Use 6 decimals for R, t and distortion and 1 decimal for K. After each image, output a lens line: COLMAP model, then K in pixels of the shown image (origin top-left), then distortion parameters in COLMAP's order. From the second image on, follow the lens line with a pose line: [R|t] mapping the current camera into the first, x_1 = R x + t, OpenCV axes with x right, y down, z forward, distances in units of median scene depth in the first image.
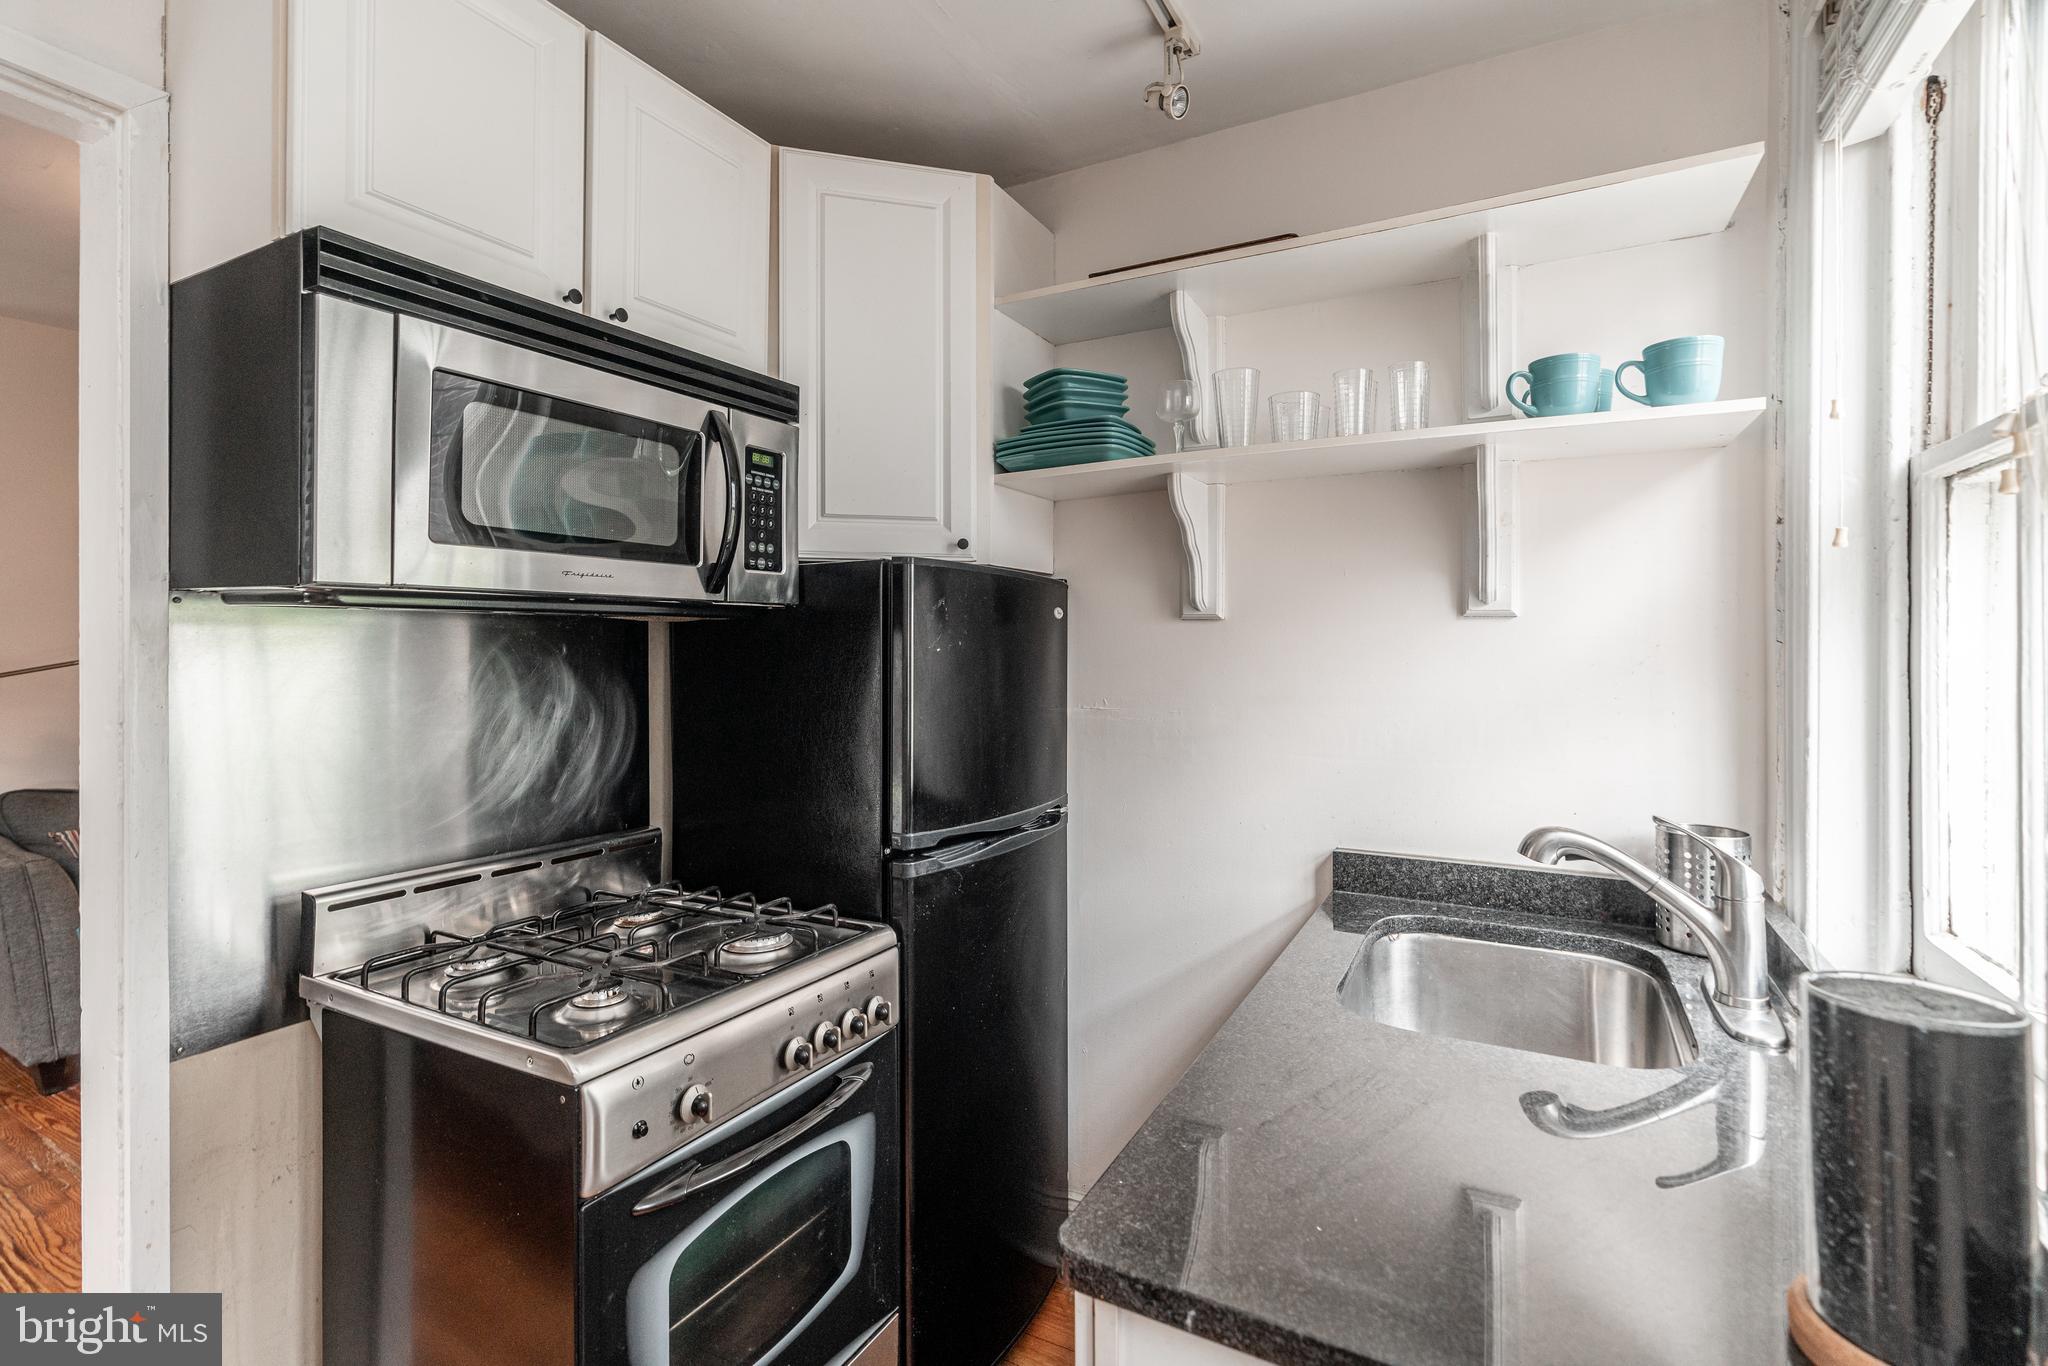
lens RADIAL K [[943.7, 0, 1017.2], [0, 943.7, 632.2], [0, 0, 1]] dist [-0.009543, 0.000070]
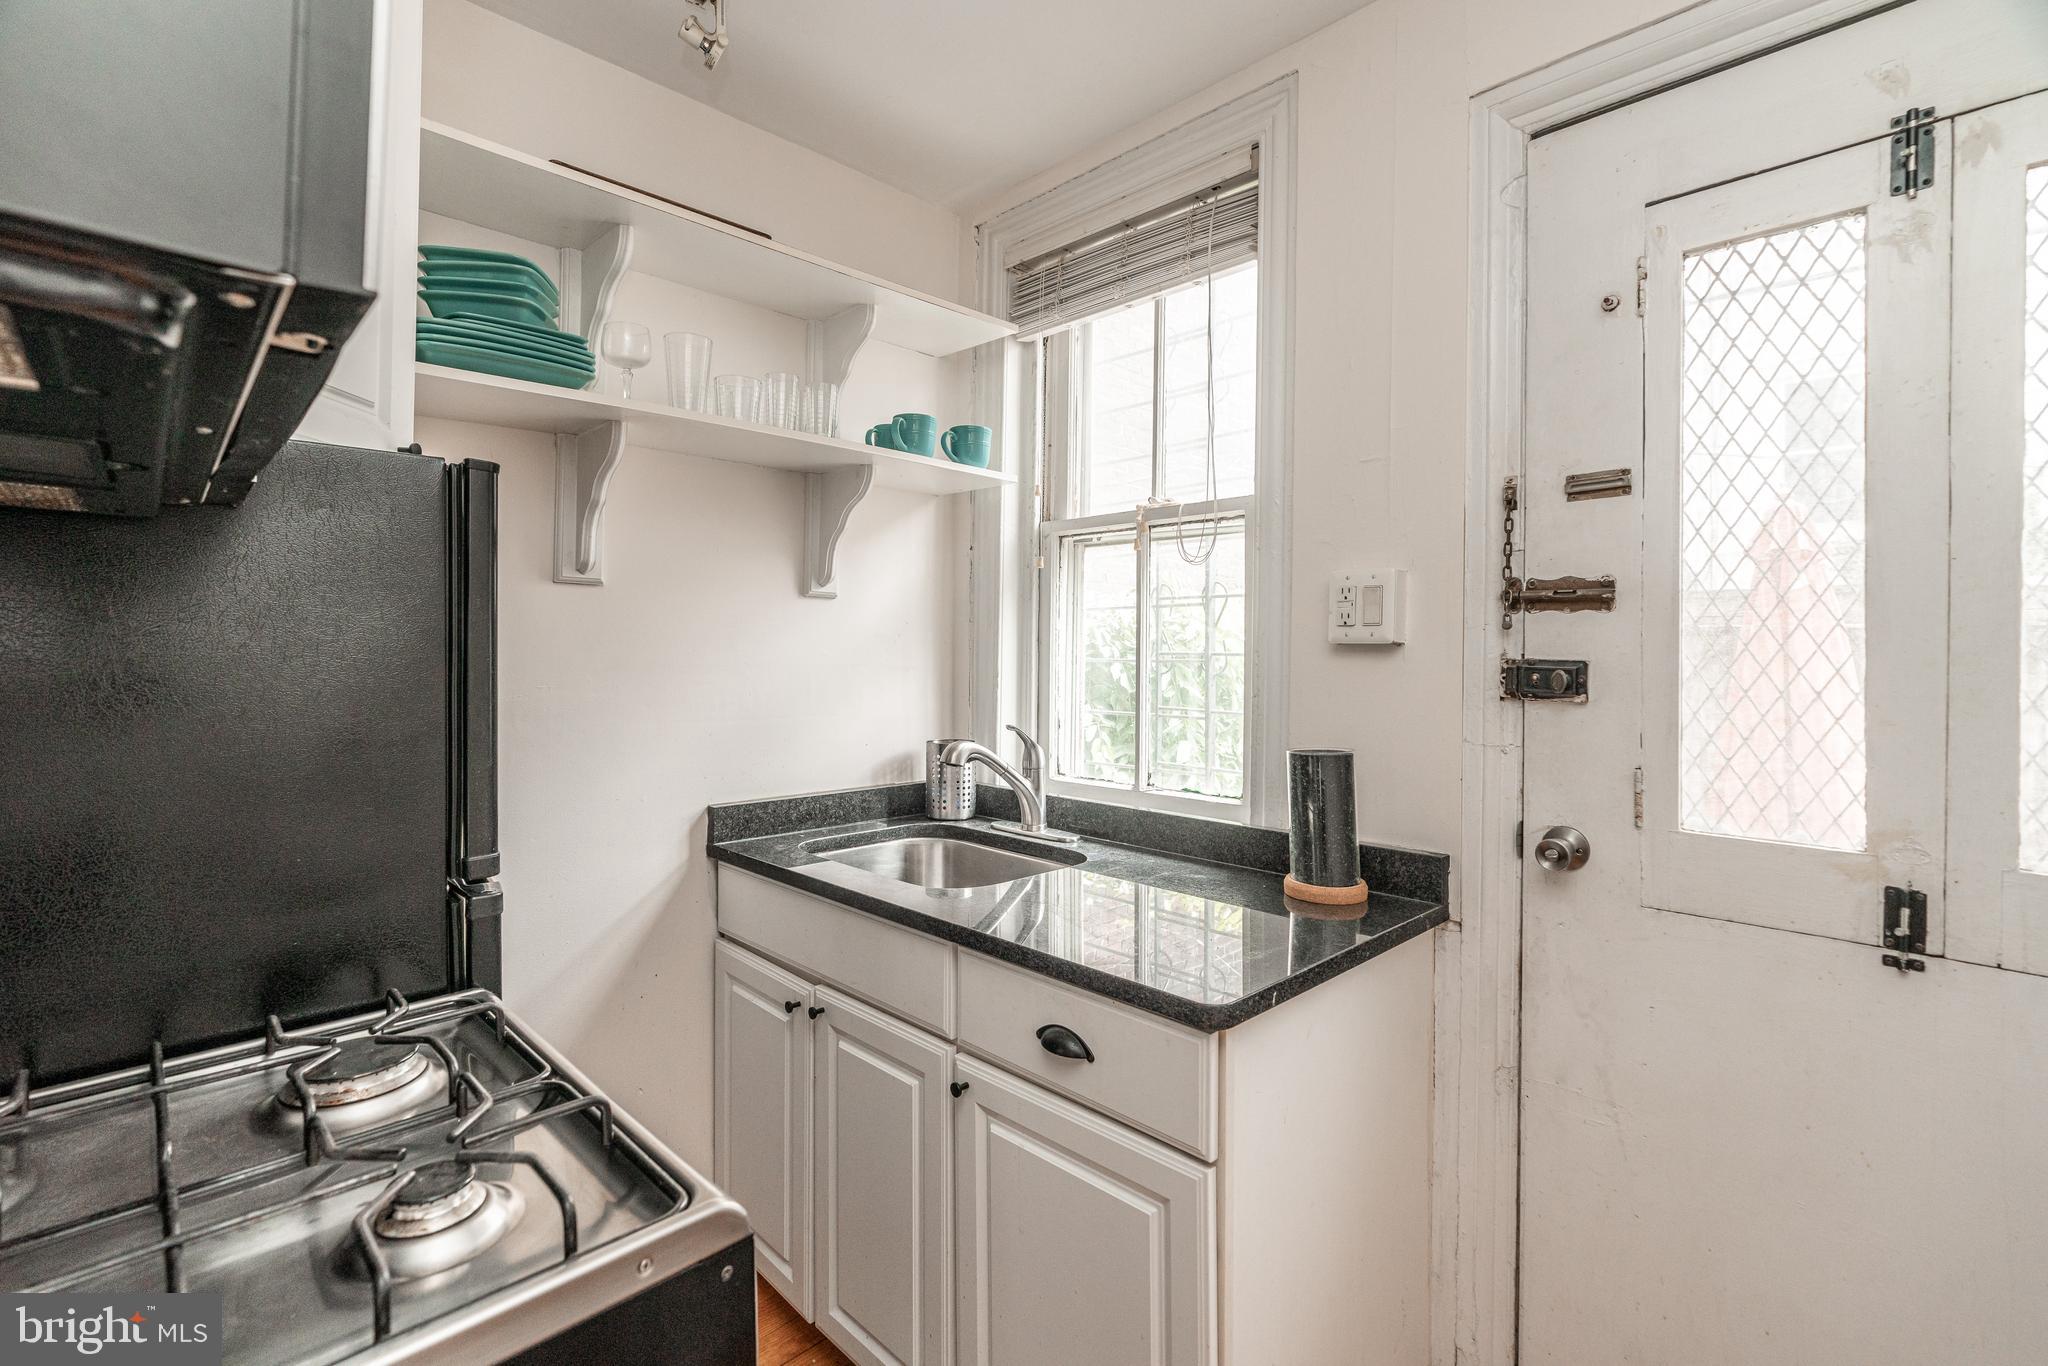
lens RADIAL K [[934.7, 0, 1021.9], [0, 934.7, 661.6], [0, 0, 1]] dist [0.001239, 0.000588]
pose [[0.289427, -0.010270, 0.957145, -0.614330], [-0.023572, 0.999563, 0.017853, 0.040430], [-0.956910, -0.027729, 0.289059, 0.379711]]
